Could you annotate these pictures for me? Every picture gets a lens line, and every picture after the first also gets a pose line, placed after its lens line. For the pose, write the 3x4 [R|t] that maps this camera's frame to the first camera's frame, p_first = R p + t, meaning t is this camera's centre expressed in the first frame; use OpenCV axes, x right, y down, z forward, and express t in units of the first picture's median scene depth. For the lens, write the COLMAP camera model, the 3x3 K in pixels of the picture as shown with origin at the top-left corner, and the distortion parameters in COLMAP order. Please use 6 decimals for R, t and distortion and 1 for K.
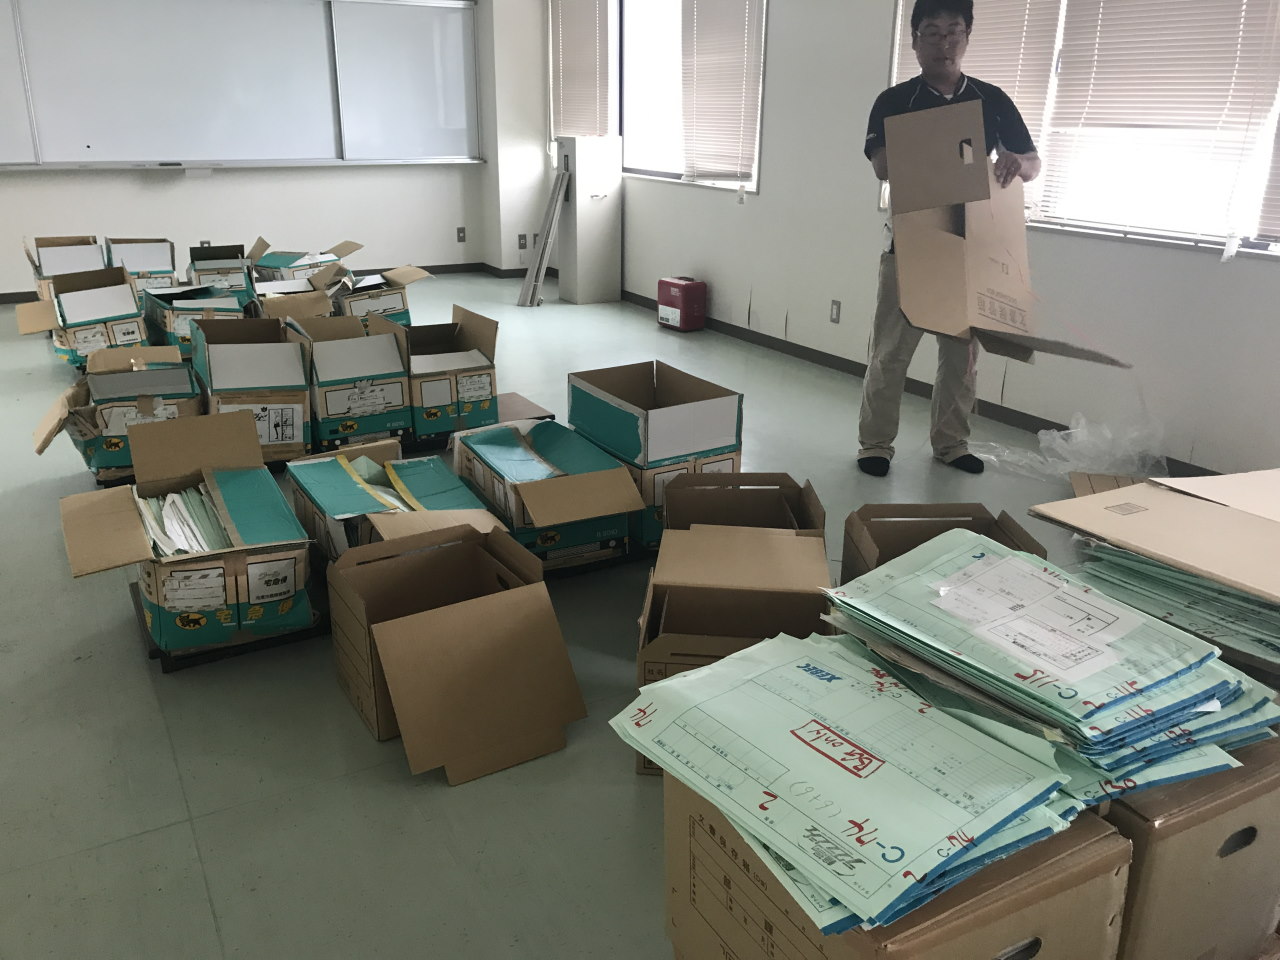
lens RADIAL K [[1041.7, 0, 640.0], [0, 1041.7, 480.0], [0, 0, 1]] dist [-0.008193, -0.003223]
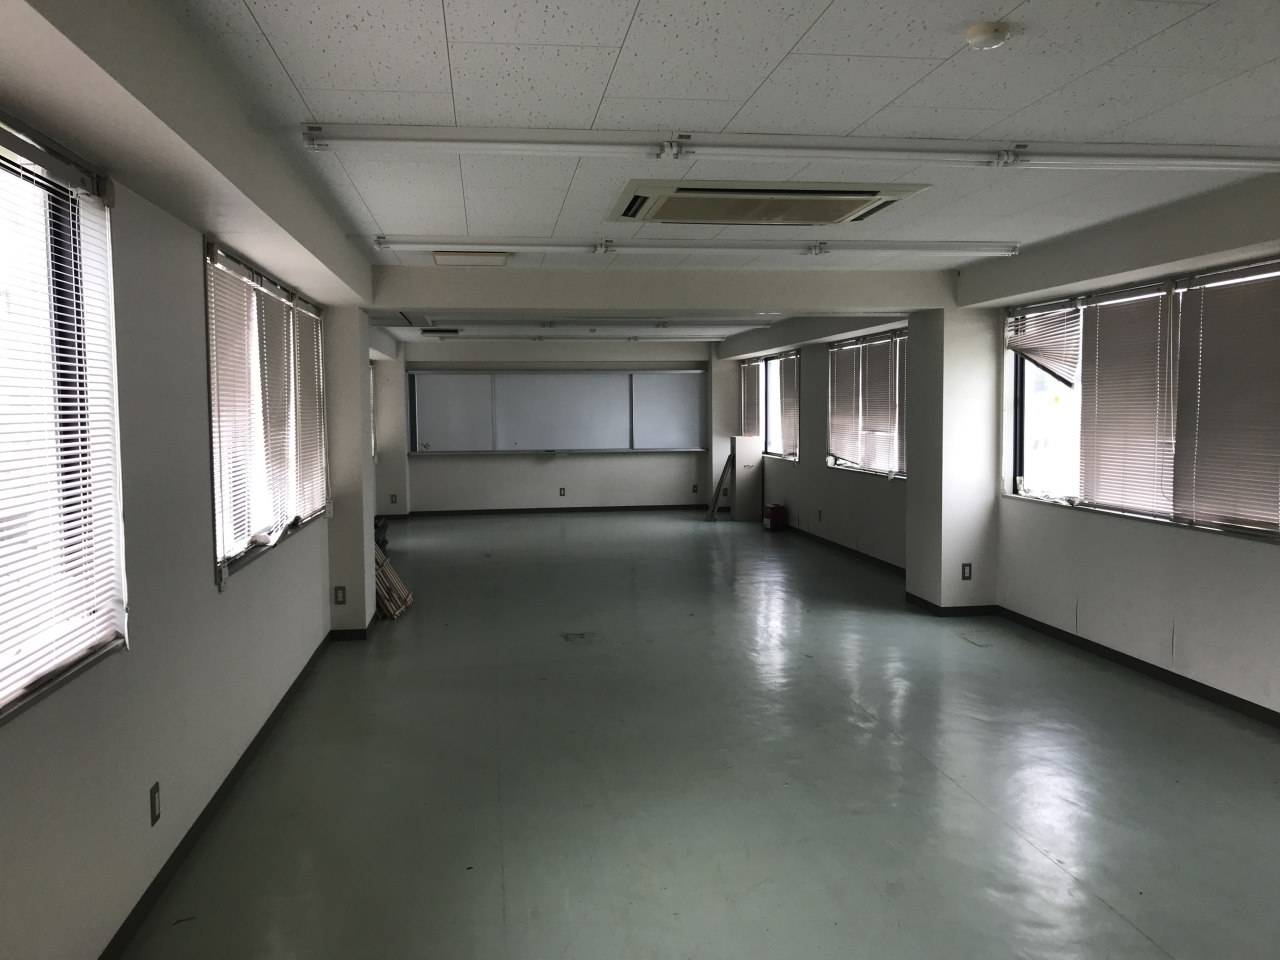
lens RADIAL K [[1041.7, 0, 640.0], [0, 1041.7, 480.0], [0, 0, 1]] dist [-0.008193, -0.003223]
pose [[0.930707, 0.006321, -0.365710, 0.470188], [-0.106104, 0.961523, -0.253409, 0.256424], [0.350037, 0.274652, 0.895567, -0.772130]]
